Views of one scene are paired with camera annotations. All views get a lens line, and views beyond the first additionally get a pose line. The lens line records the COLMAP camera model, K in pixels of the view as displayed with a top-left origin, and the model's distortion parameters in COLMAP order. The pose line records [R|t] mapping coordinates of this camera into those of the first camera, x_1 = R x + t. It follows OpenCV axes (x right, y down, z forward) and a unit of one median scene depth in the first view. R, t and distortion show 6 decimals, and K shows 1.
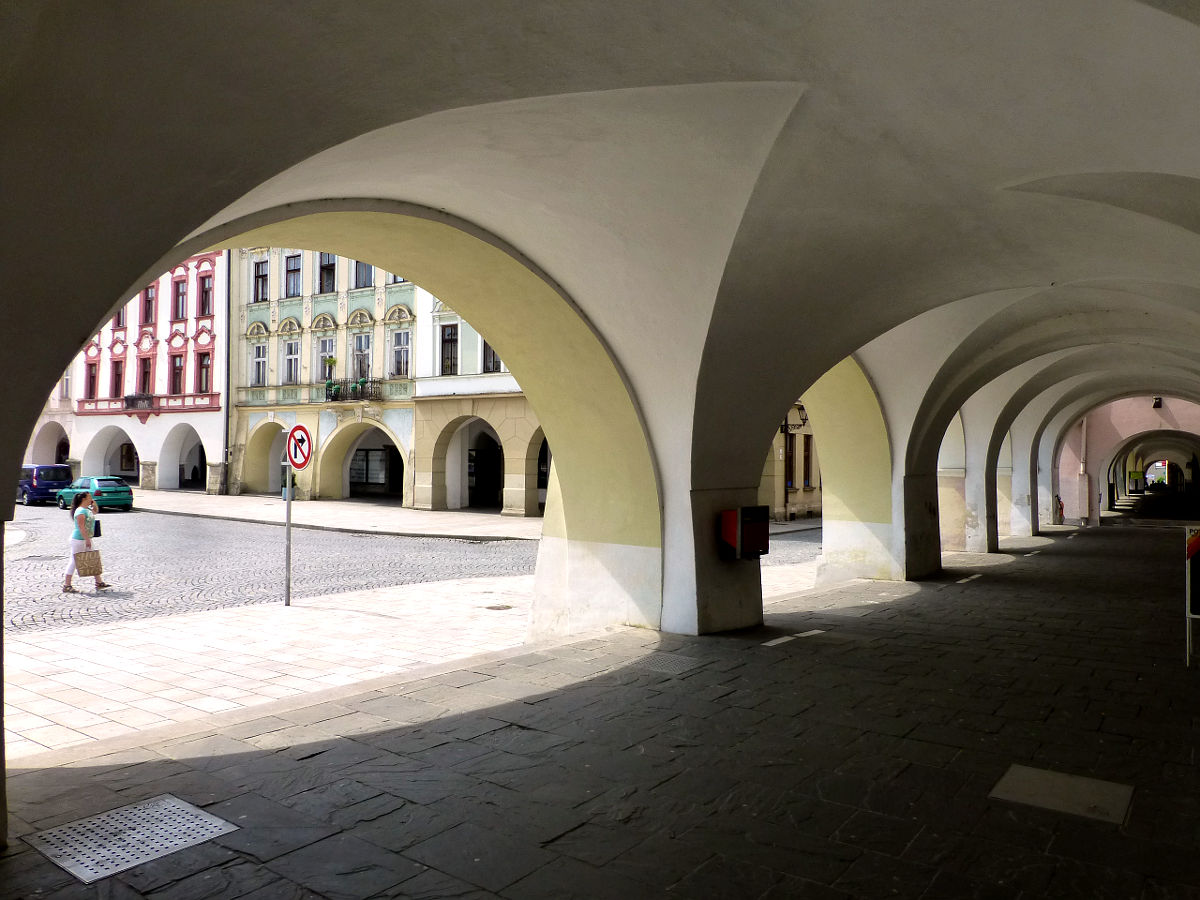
lens RADIAL K [[859.7, 0, 600.0], [0, 859.7, 450.0], [0, 0, 1]] dist [-0.041601, -0.000928]
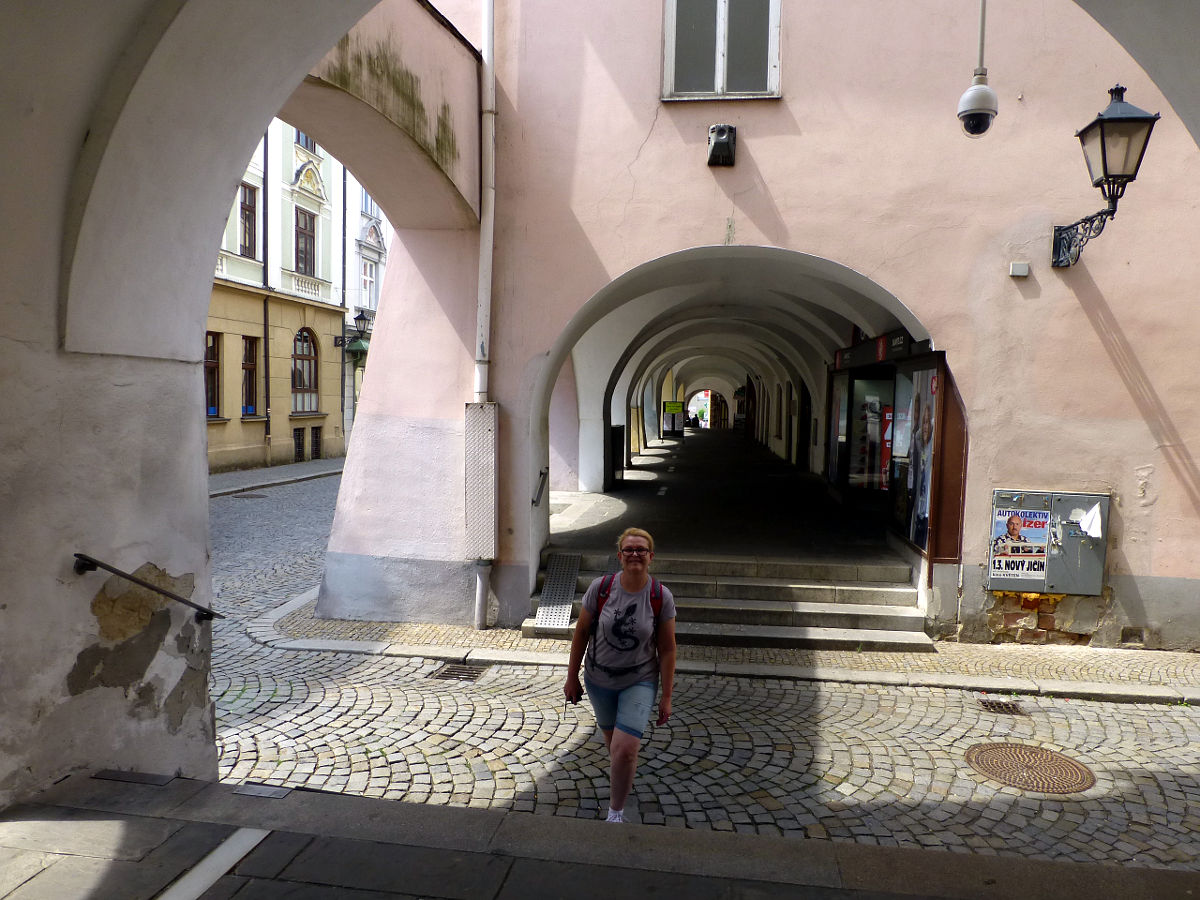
lens RADIAL K [[859.7, 0, 600.0], [0, 859.7, 450.0], [0, 0, 1]] dist [-0.041601, -0.000928]
pose [[0.891358, -0.018130, 0.452936, 0.280772], [-0.018868, 0.996850, 0.077033, 0.012387], [-0.452906, -0.077210, 0.888209, 0.430983]]
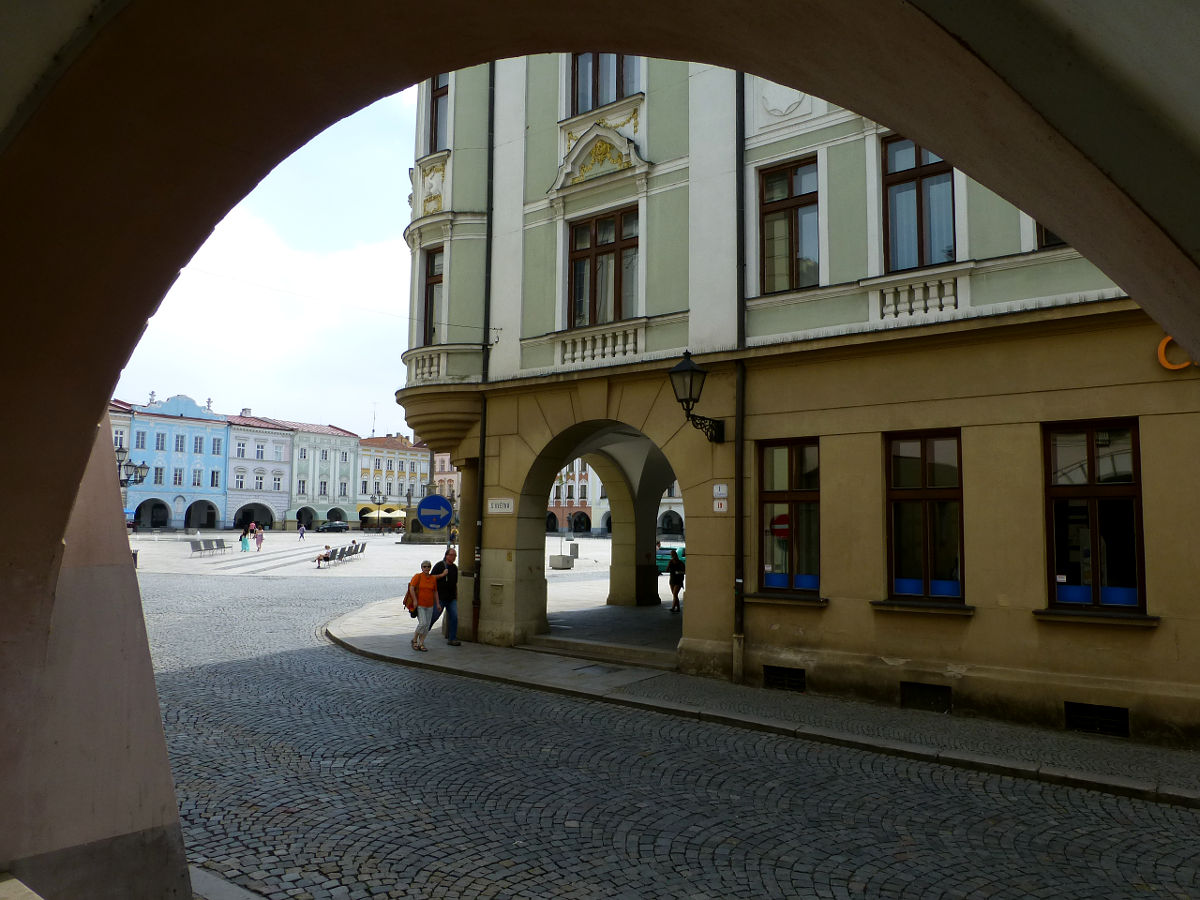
lens RADIAL K [[1065.0, 0, 600.0], [0, 1065.0, 450.0], [0, 0, 1]] dist [-0.002418, -0.004417]
pose [[-0.107526, -0.092021, -0.989935, 0.385655], [0.000205, 0.995705, -0.092580, 0.014950], [0.994202, -0.010158, -0.107045, 0.578158]]
